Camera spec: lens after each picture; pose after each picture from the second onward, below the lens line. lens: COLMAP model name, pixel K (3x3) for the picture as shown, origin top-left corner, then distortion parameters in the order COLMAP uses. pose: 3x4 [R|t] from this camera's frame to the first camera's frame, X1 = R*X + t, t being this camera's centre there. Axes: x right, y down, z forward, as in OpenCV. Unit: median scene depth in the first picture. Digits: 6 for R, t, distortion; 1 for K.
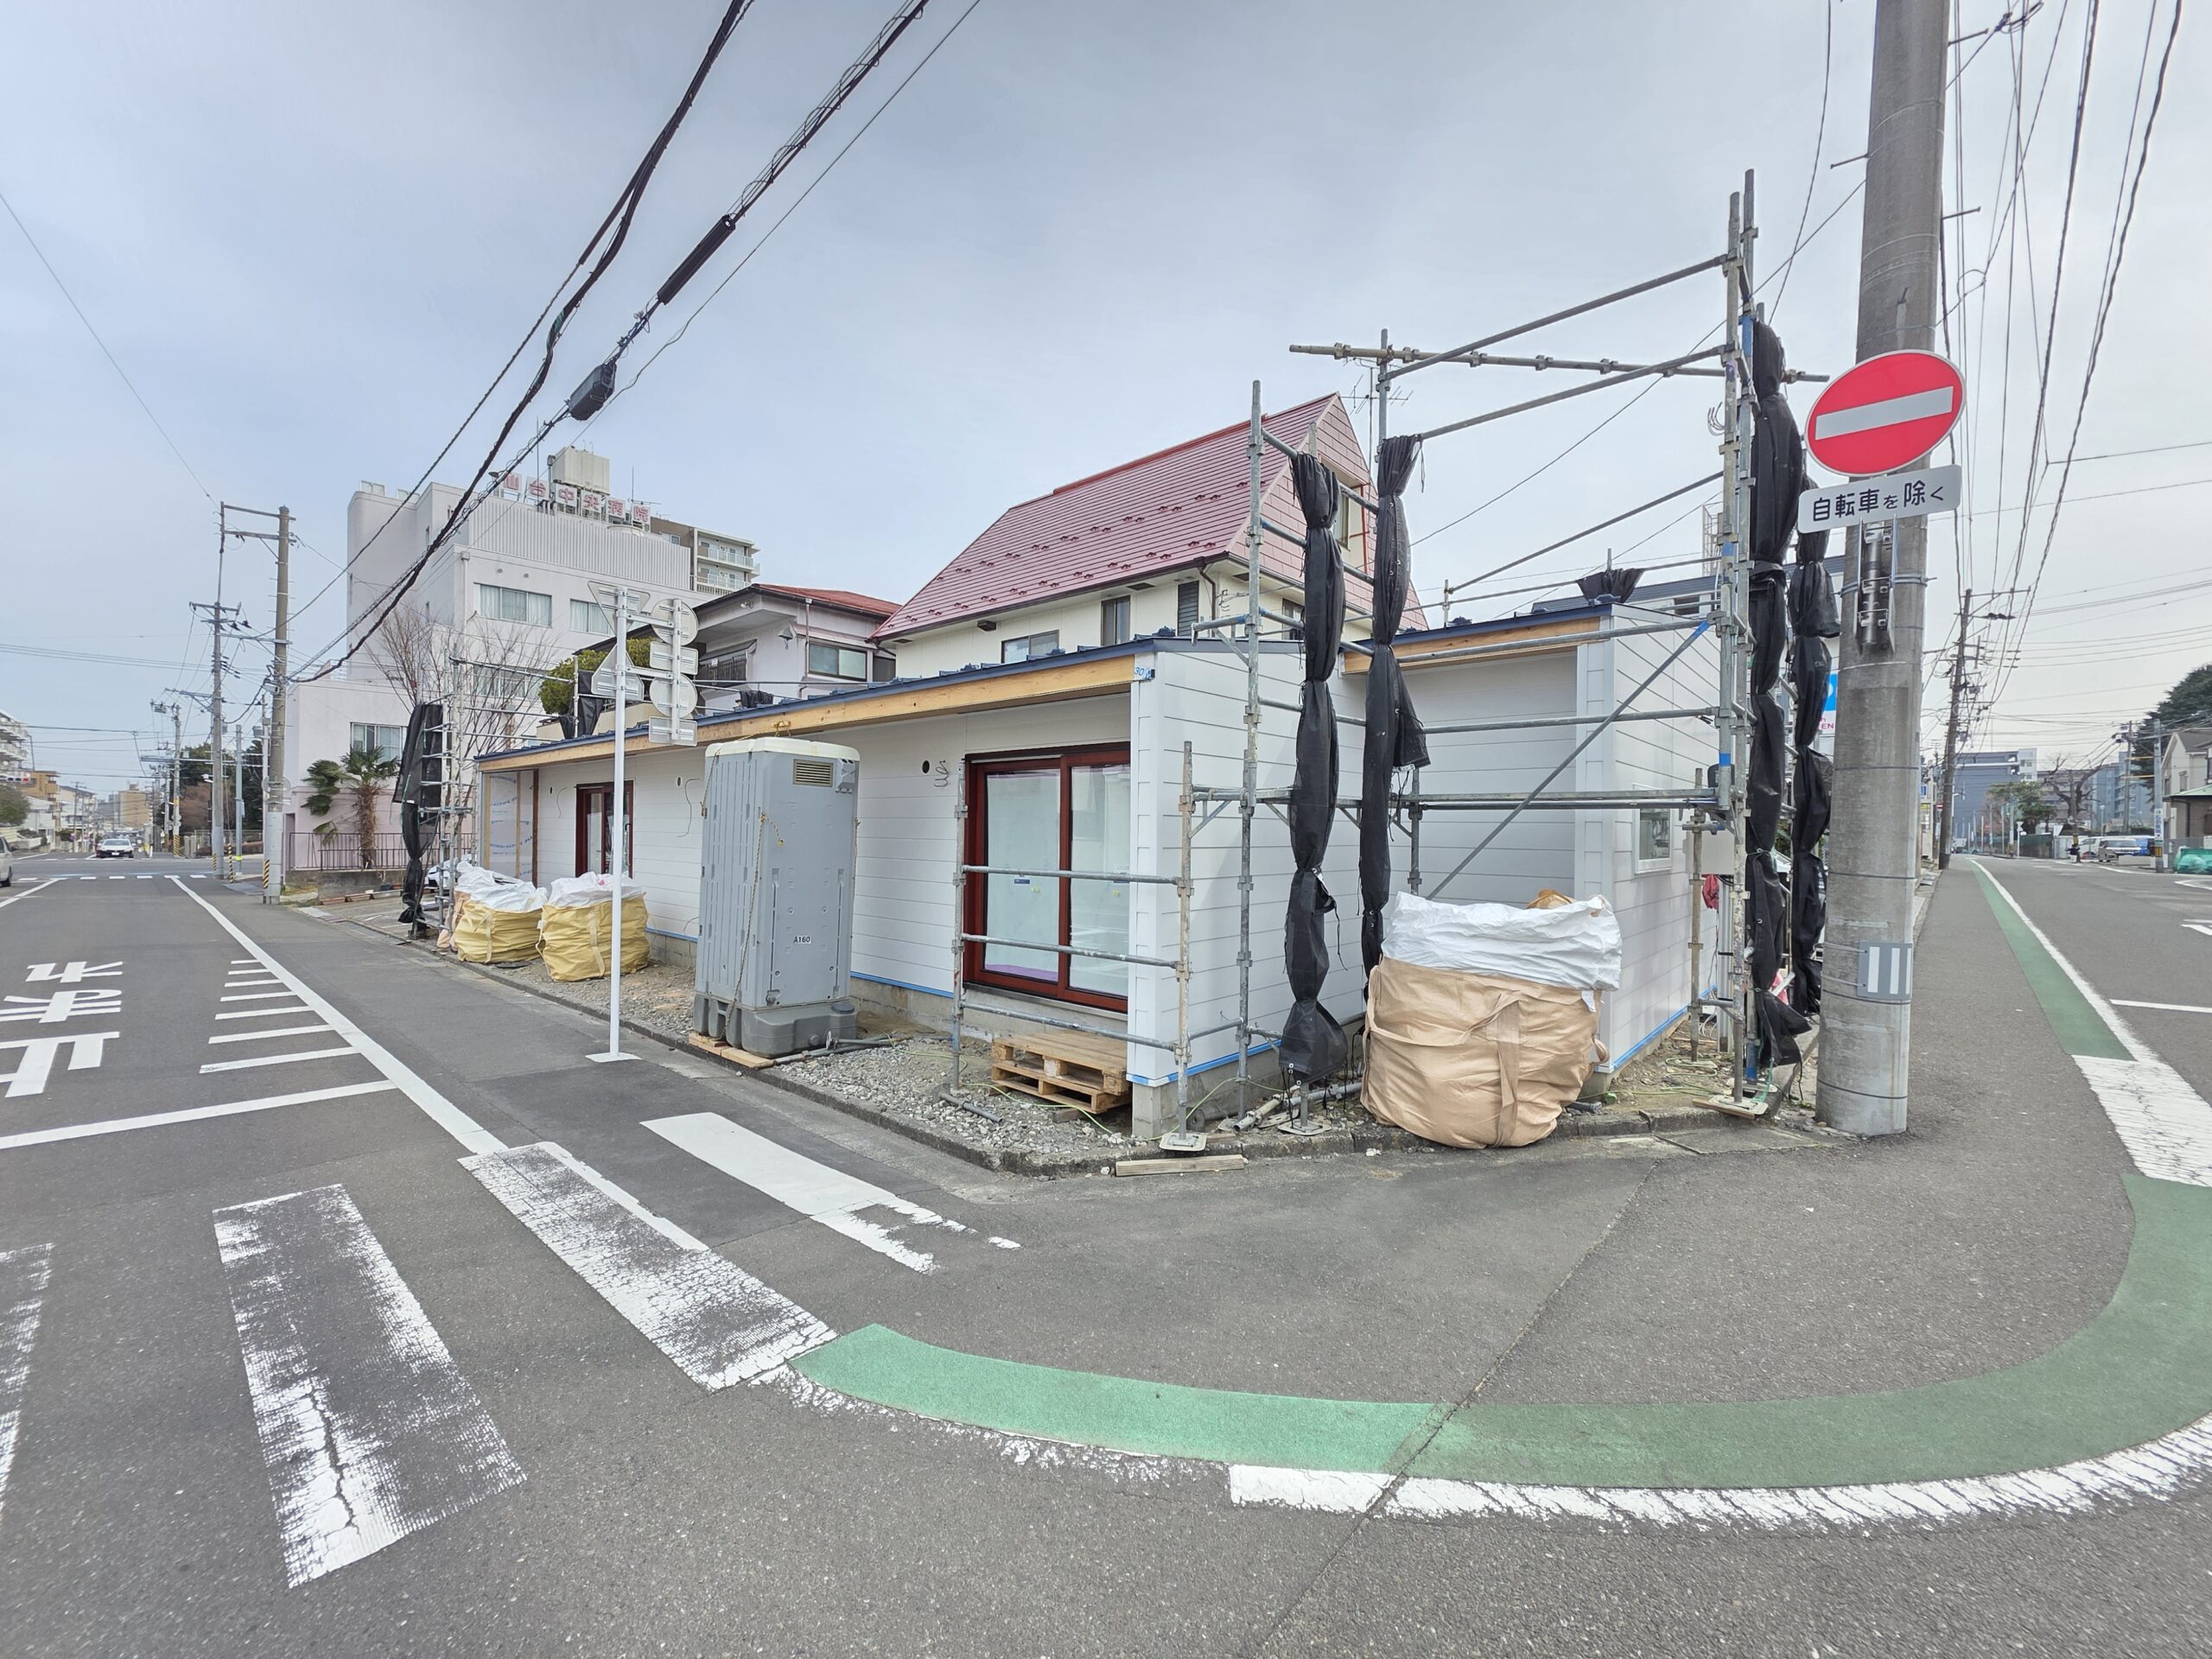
lens RADIAL K [[883.5, 0, 1095.9], [0, 883.5, 832.9], [0, 0, 1]] dist [0.004253, 0.000907]
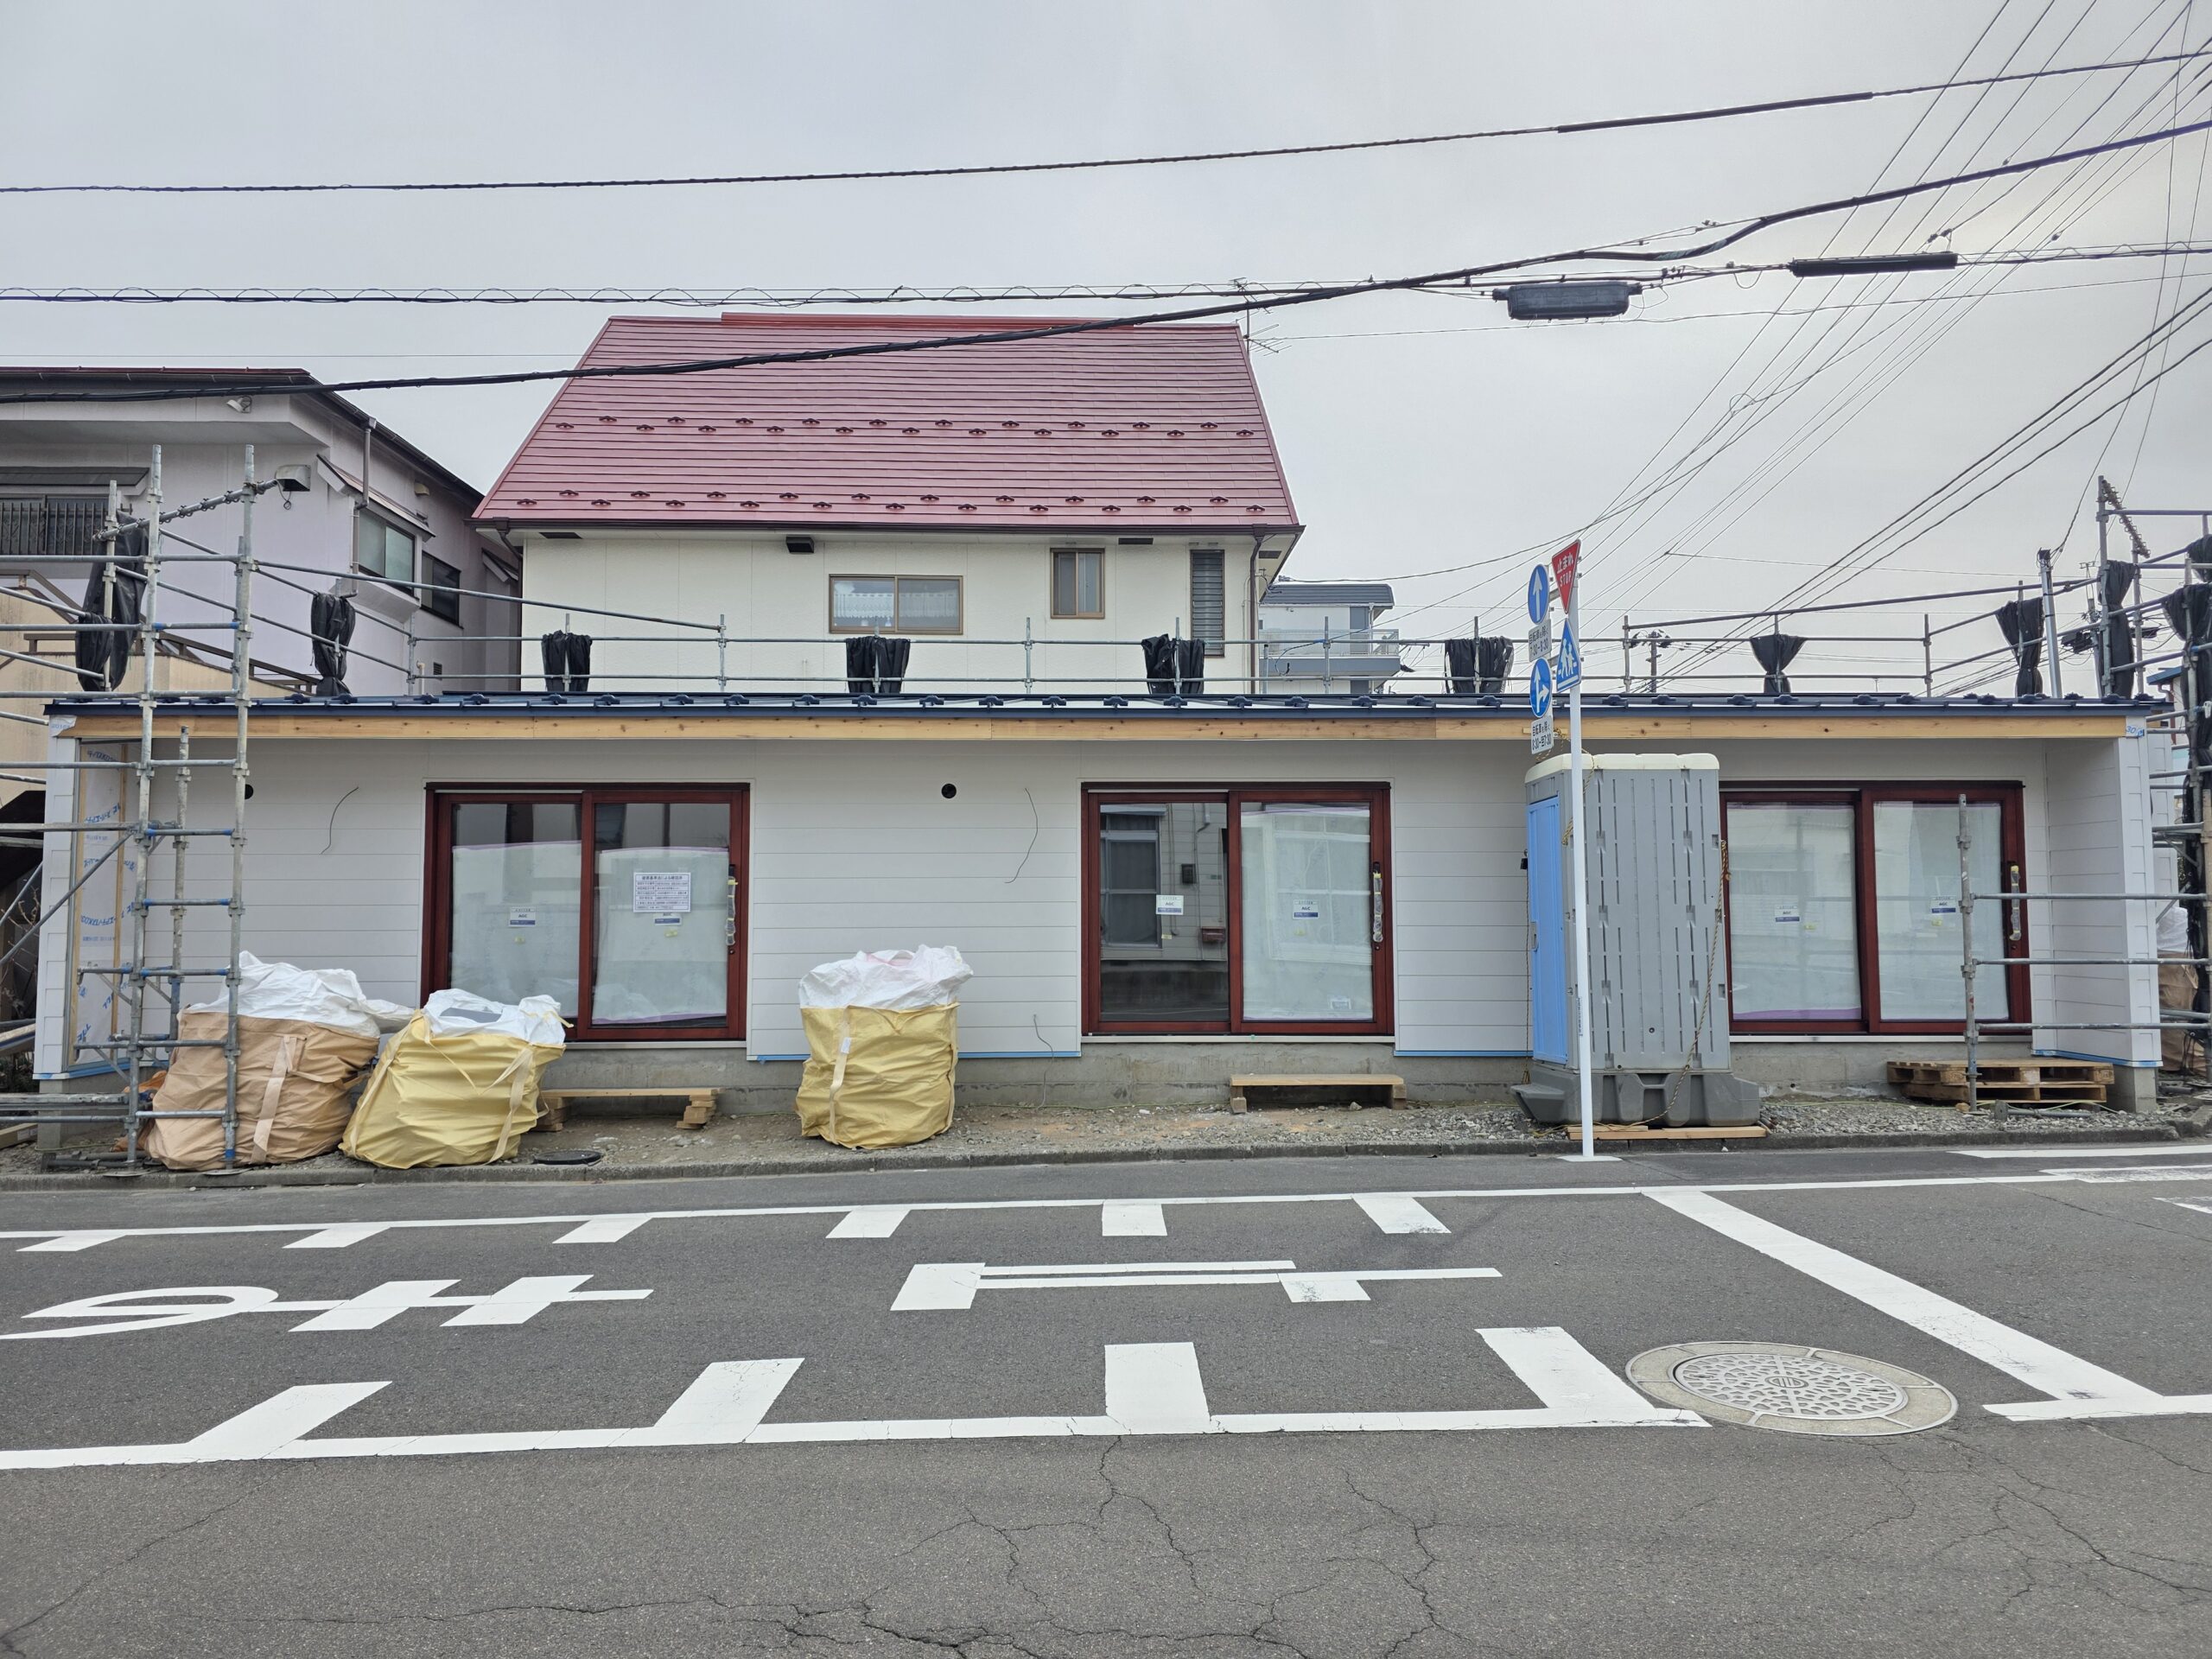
lens RADIAL K [[1460.8, 0, 1106.0], [0, 1460.8, 829.5], [0, 0, 1]] dist [0.003951, 0.001070]
pose [[0.706714, 0.029468, 0.706885, -1.147319], [0.011626, 0.998514, -0.053248, 0.023341], [-0.707404, 0.045849, 0.705321, 0.275916]]
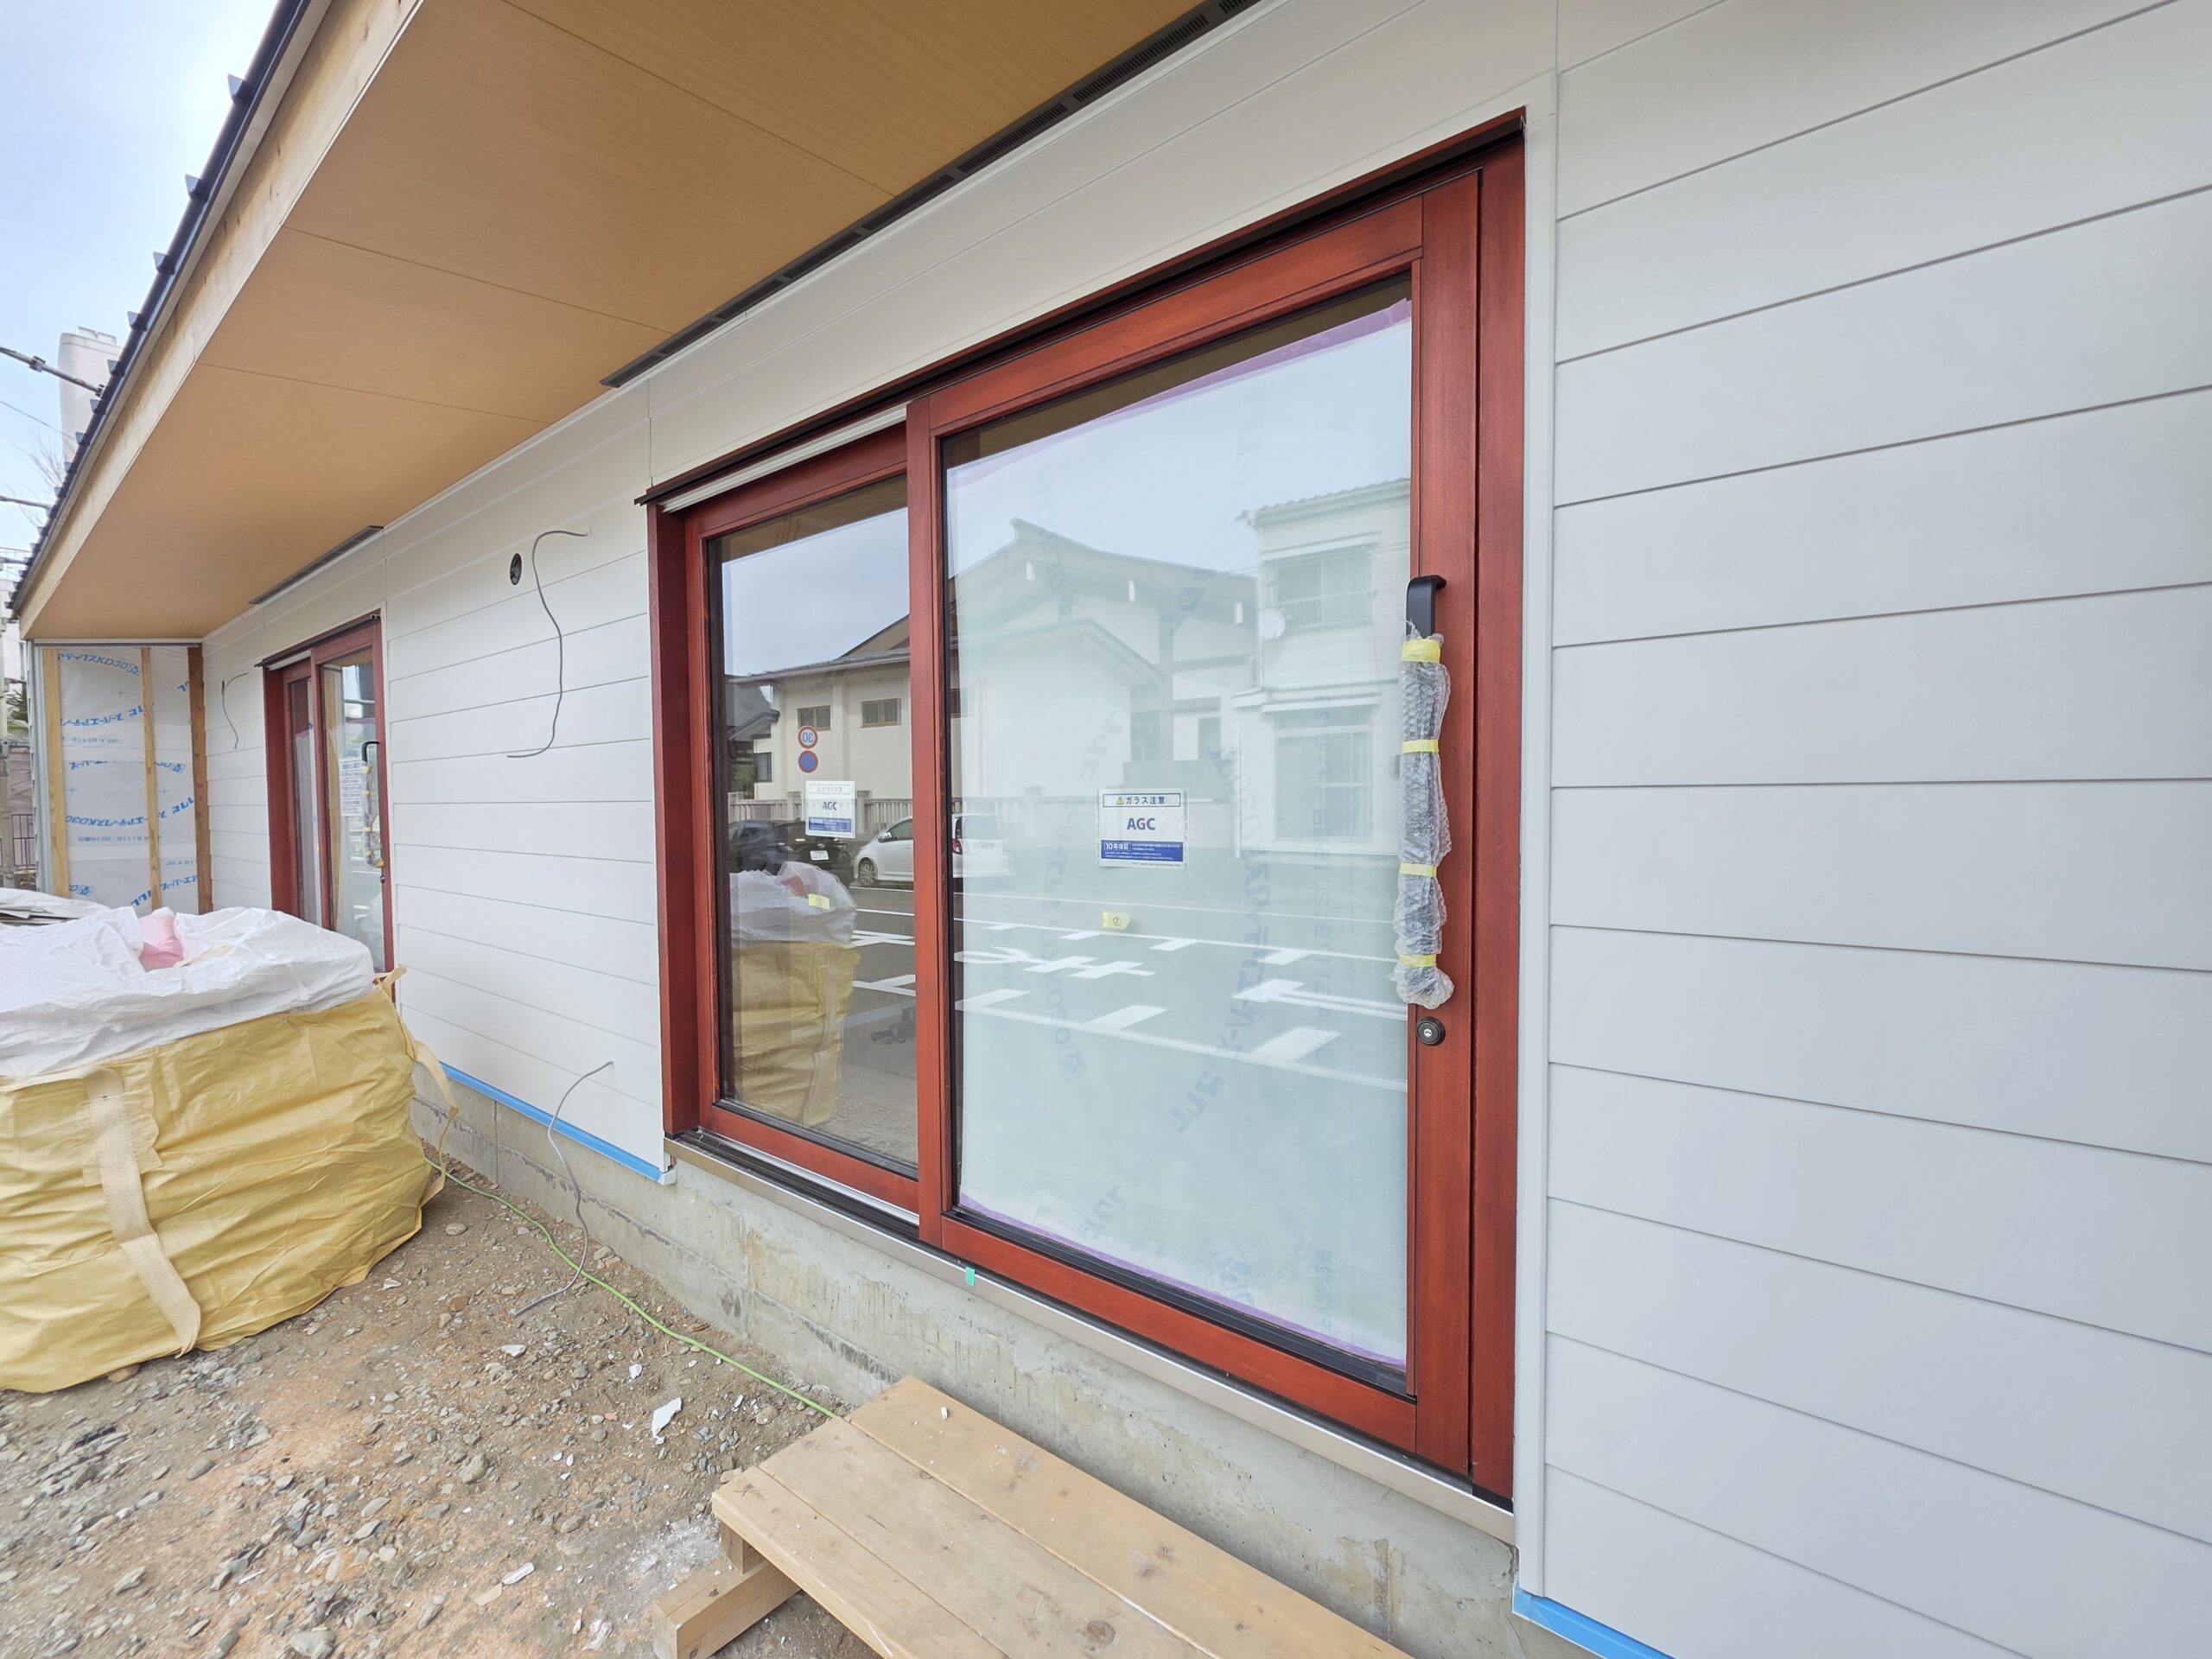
lens RADIAL K [[883.5, 0, 1095.9], [0, 883.5, 832.9], [0, 0, 1]] dist [0.004253, 0.000907]
pose [[0.994964, -0.020420, 0.098134, -0.341816], [0.017316, 0.999326, 0.032378, 0.020878], [-0.098729, -0.030515, 0.994646, 0.752385]]
